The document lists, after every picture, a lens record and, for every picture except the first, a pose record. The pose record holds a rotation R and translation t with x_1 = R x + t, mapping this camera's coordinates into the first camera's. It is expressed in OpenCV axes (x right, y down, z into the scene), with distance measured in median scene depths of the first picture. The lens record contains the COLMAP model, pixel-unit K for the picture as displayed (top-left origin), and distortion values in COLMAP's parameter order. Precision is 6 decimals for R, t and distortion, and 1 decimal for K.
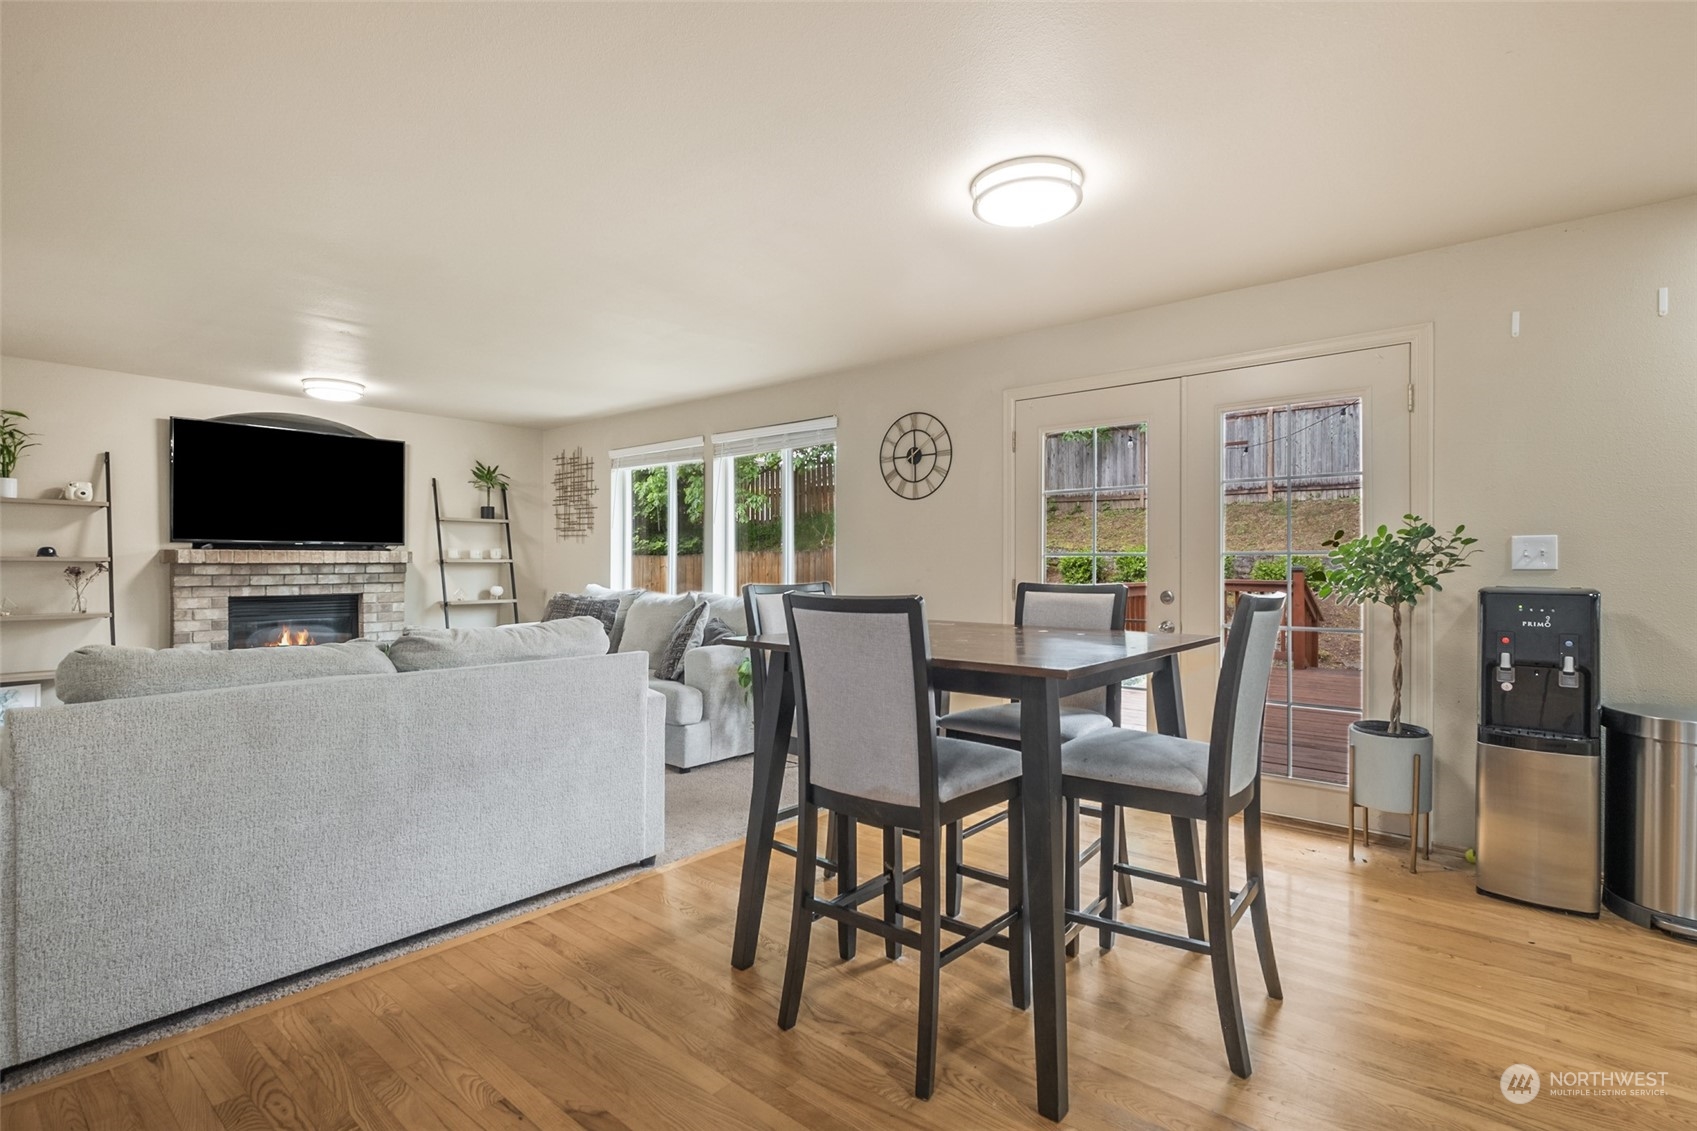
lens RADIAL K [[814.0, 0, 839.7], [0, 814.0, 566.1], [0, 0, 1]] dist [0.003920, 0.000312]
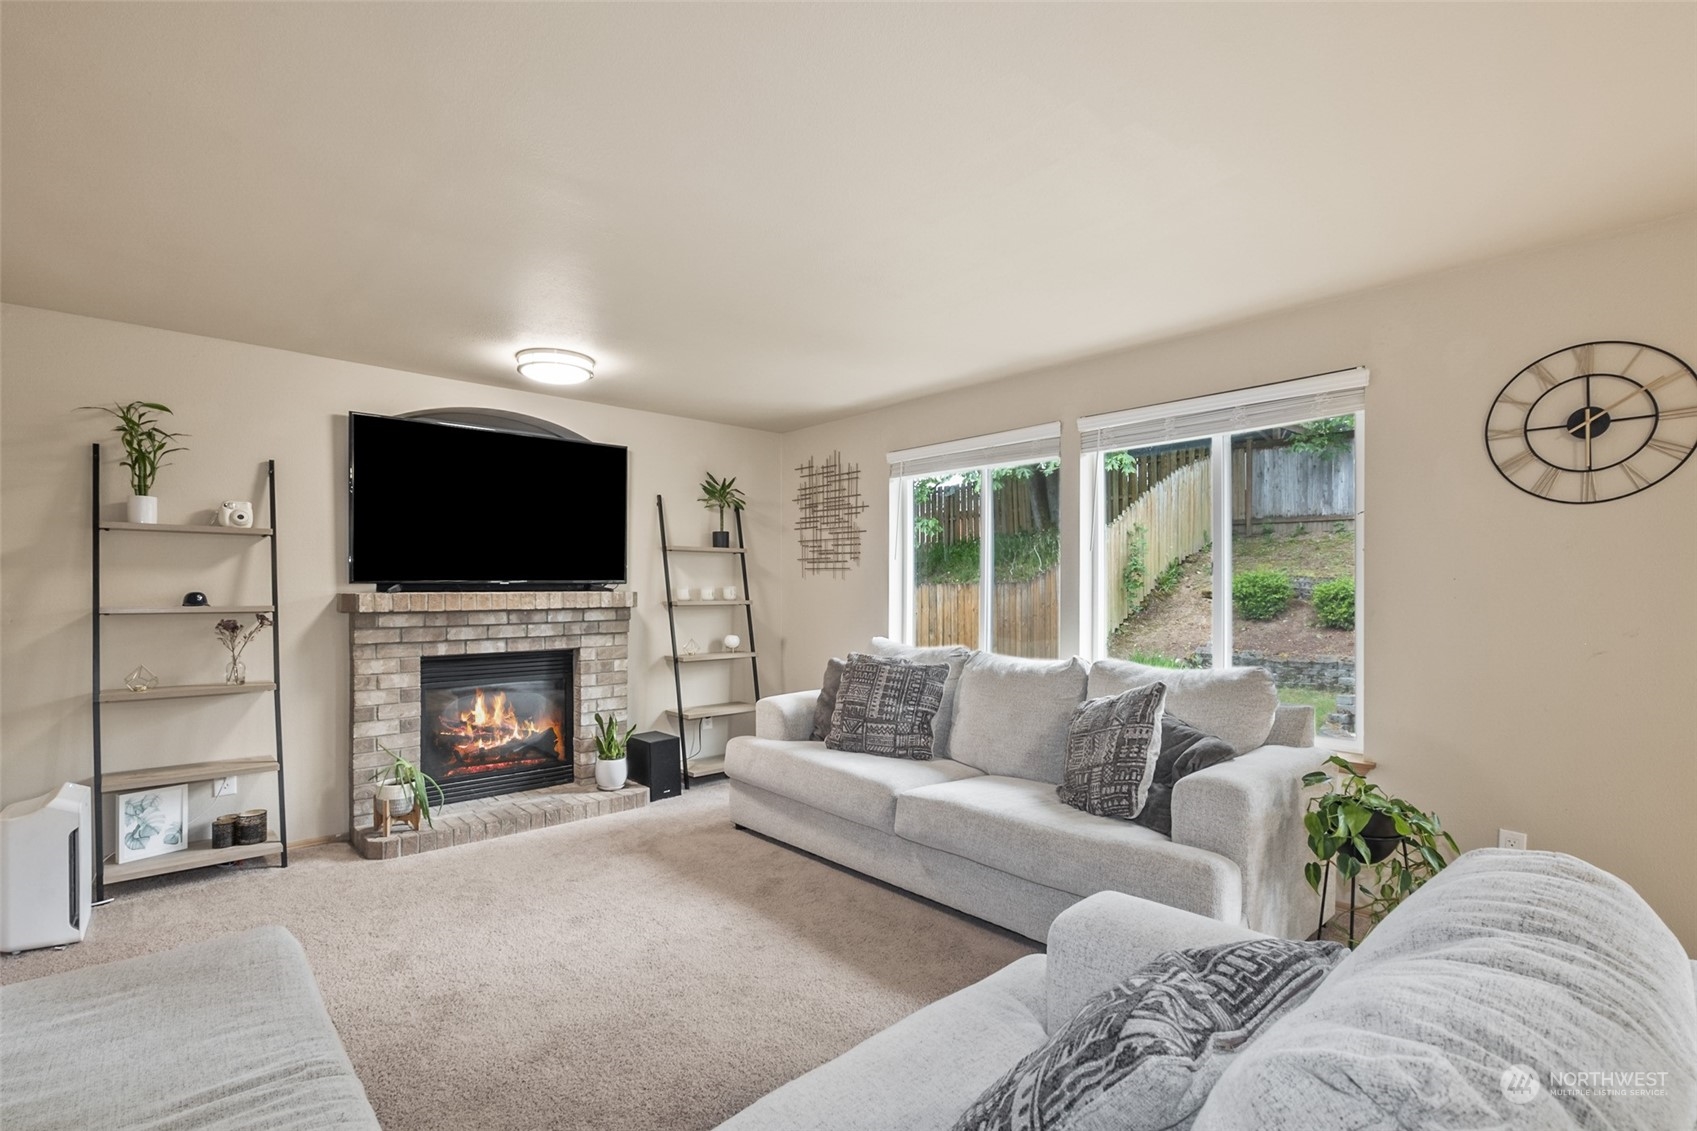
lens RADIAL K [[774.6, 0, 816.7], [0, 774.6, 592.8], [0, 0, 1]] dist [-0.001282, 0.000326]
pose [[0.989705, -0.000929, -0.143118, -0.293735], [0.001171, 0.999998, 0.001604, -0.020532], [0.143116, -0.001755, 0.989704, 0.357525]]
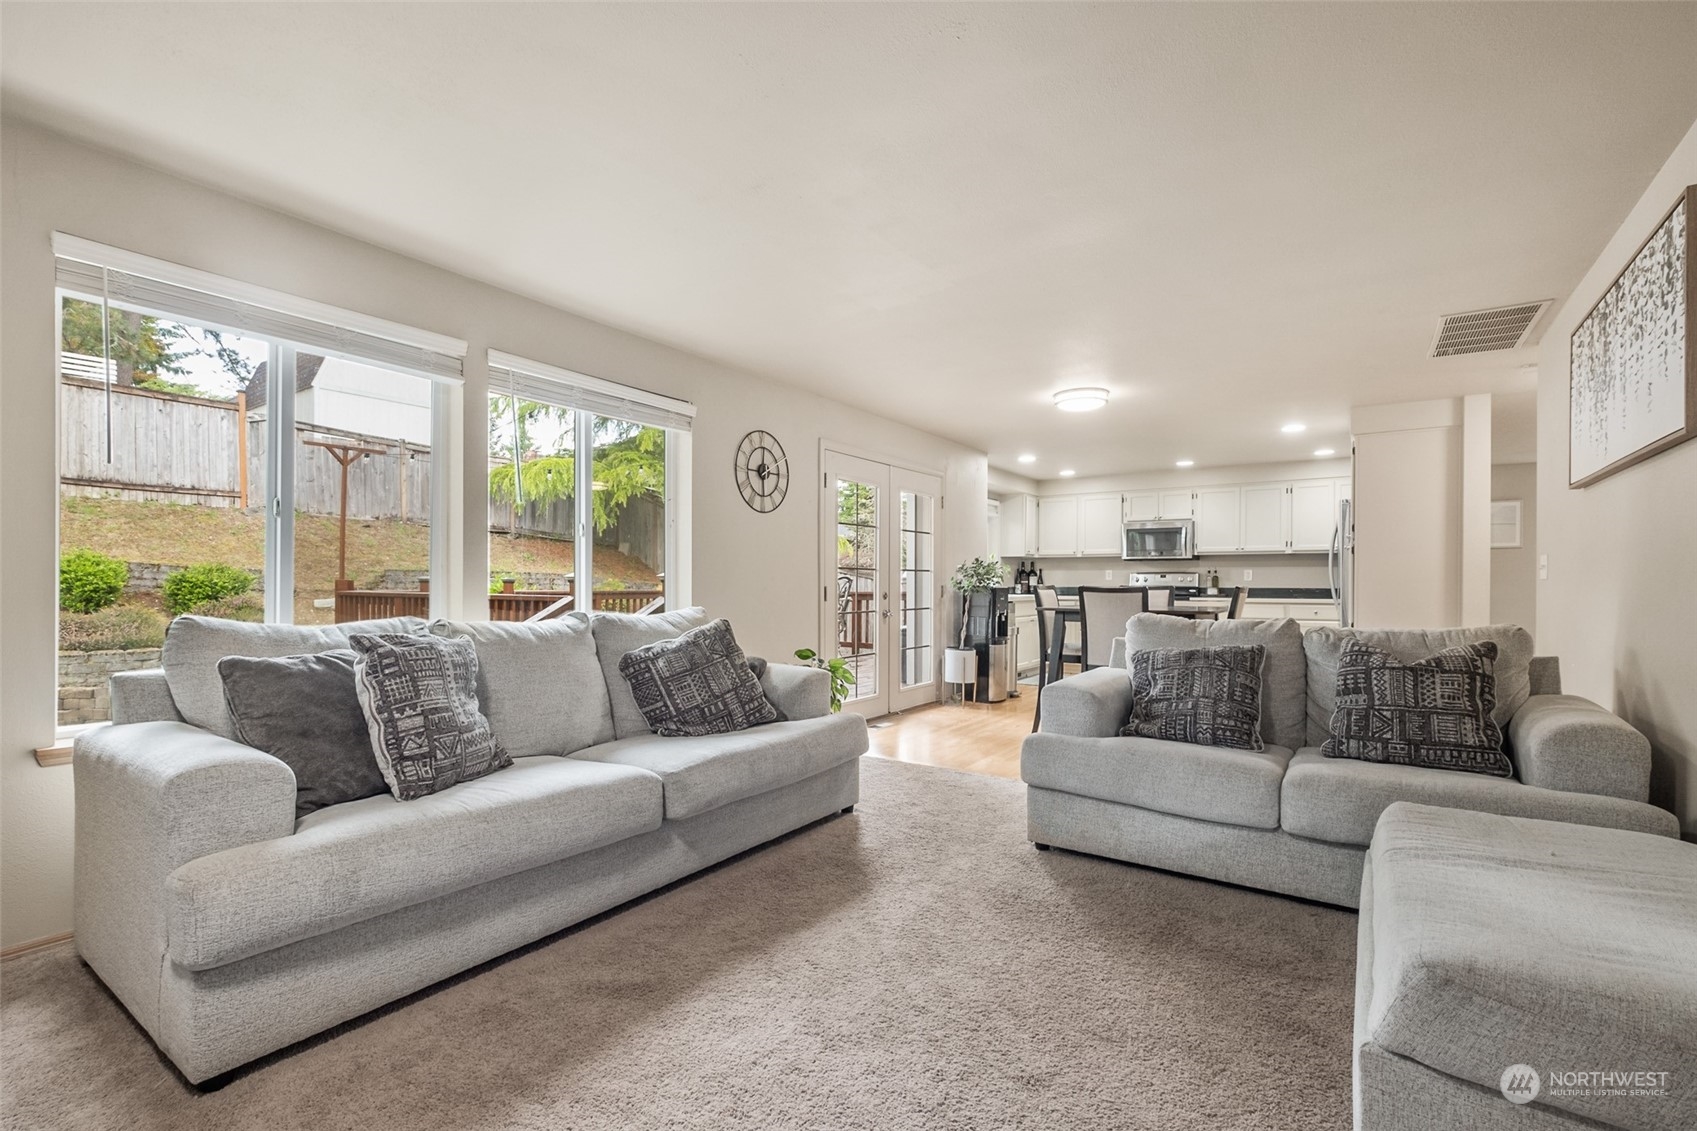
lens RADIAL K [[774.6, 0, 849.8], [0, 774.6, 580.3], [0, 0, 1]] dist [-0.001282, 0.000326]
pose [[-0.111305, 0.001305, 0.993785, -0.794948], [-0.002078, 0.999997, -0.001546, 0.006735], [-0.993784, -0.002237, -0.111302, 0.857314]]
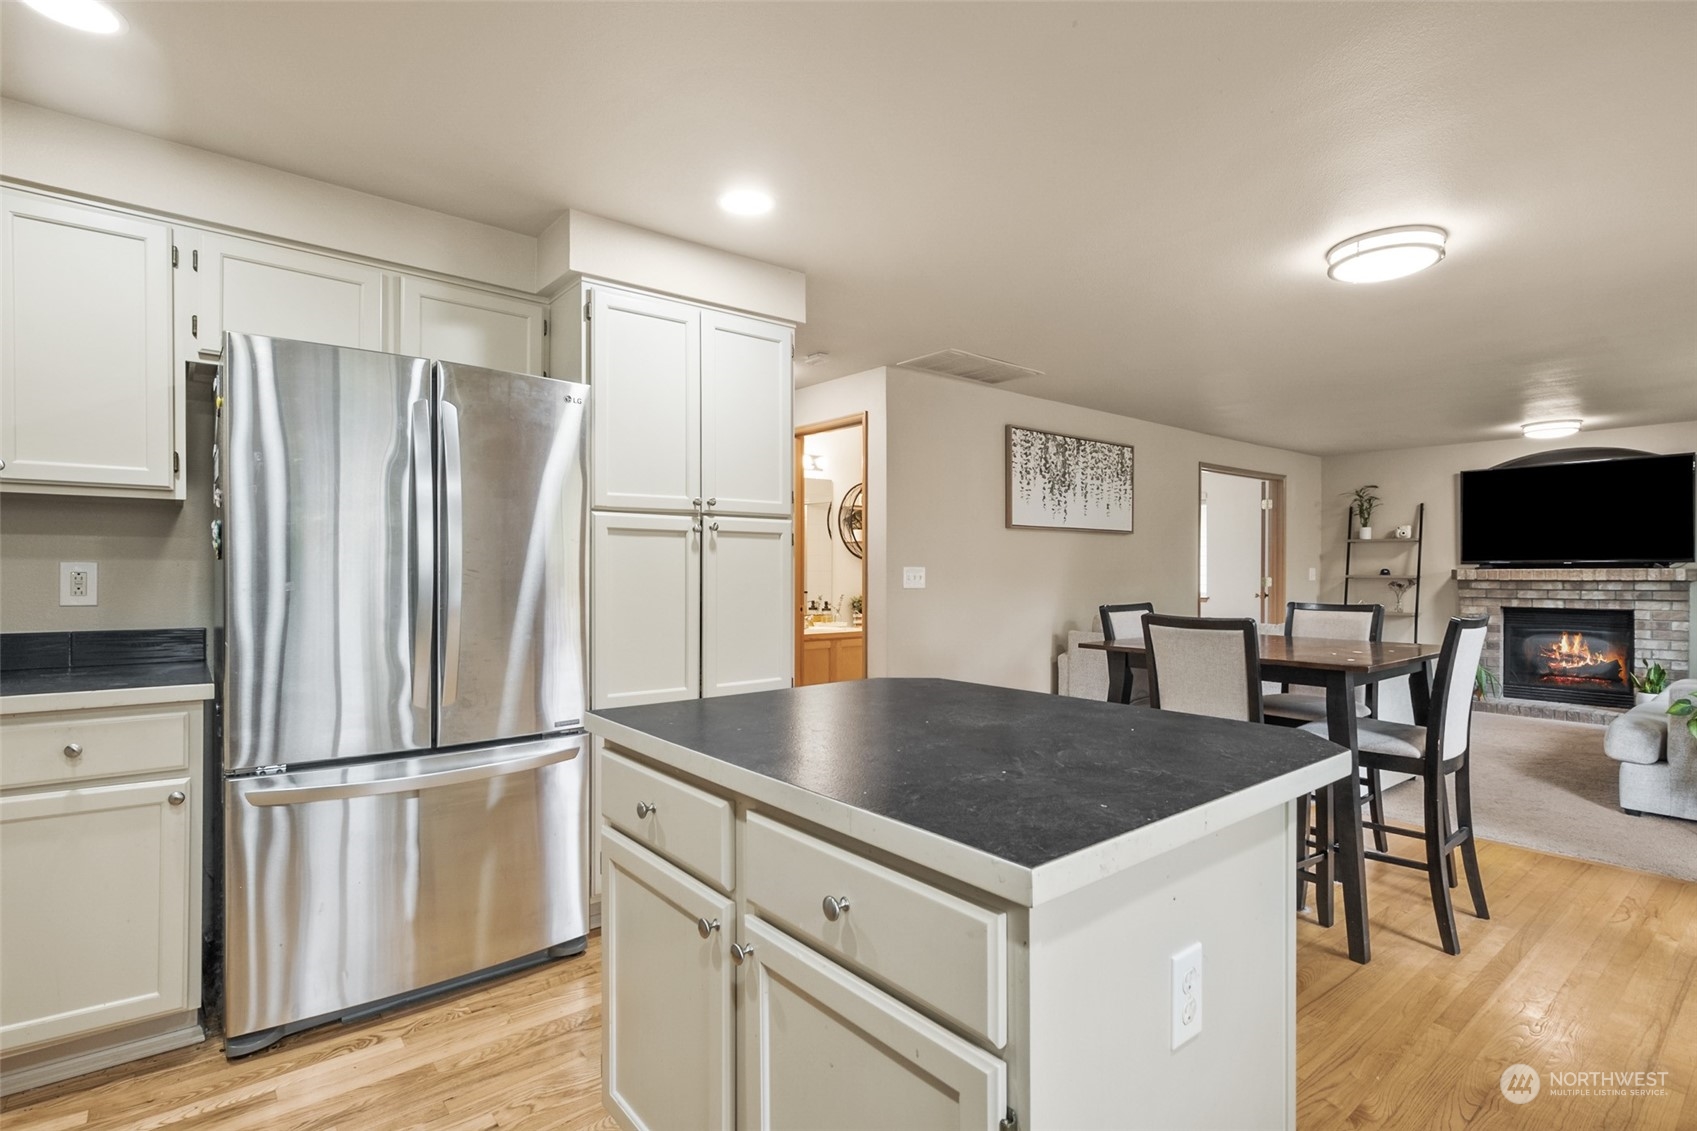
lens RADIAL K [[814.0, 0, 838.2], [0, 814.0, 580.1], [0, 0, 1]] dist [0.003920, 0.000312]
pose [[-0.185422, 0.008160, -0.982625, 0.677252], [-0.003246, 0.999955, 0.008917, -0.011374], [0.982654, 0.004843, -0.185387, 0.225546]]
